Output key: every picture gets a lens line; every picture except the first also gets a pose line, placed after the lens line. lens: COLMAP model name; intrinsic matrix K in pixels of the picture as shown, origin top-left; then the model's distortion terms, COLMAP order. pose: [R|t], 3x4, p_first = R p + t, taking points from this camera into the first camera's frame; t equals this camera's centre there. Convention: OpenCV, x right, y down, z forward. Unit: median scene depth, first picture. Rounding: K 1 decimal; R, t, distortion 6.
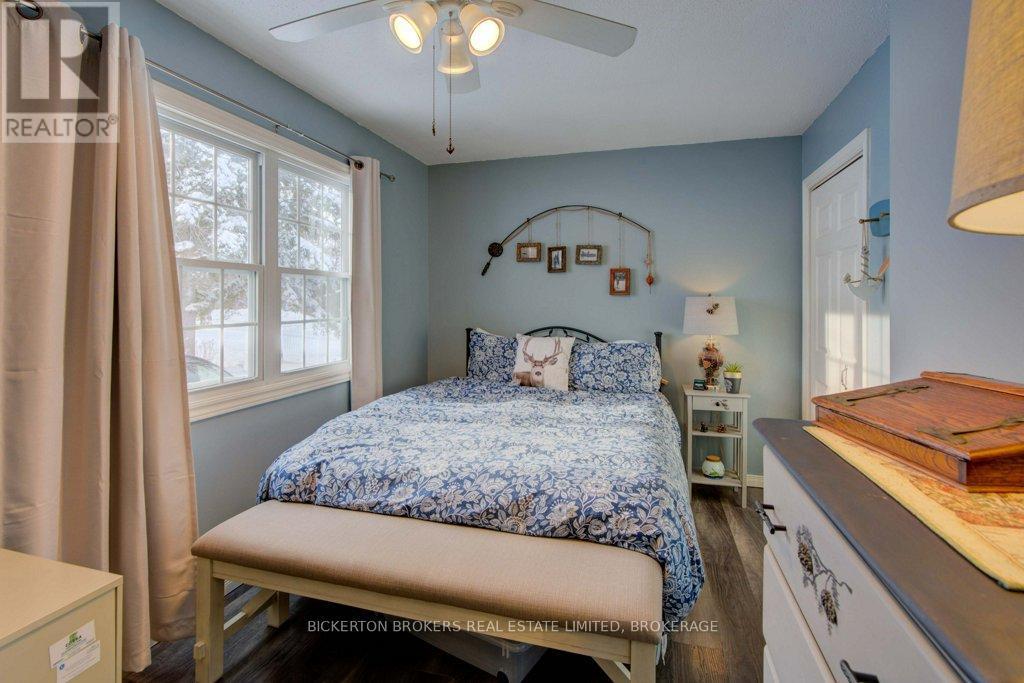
lens RADIAL K [[488.7, 0, 511.7], [0, 488.7, 310.1], [0, 0, 1]] dist [0.001722, 0.000579]
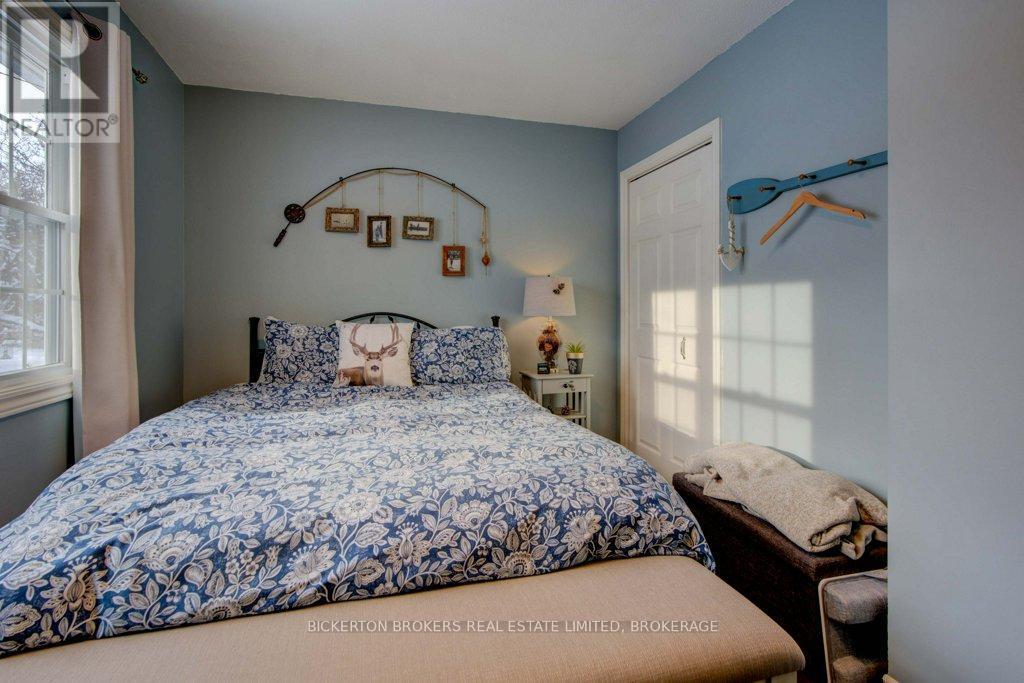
lens RADIAL K [[488.7, 0, 511.7], [0, 488.7, 310.1], [0, 0, 1]] dist [0.001722, 0.000579]
pose [[0.853444, -0.003969, 0.521169, -0.302652], [0.011794, 0.999862, -0.011699, 0.085393], [-0.521051, 0.016131, 0.853373, 0.370031]]
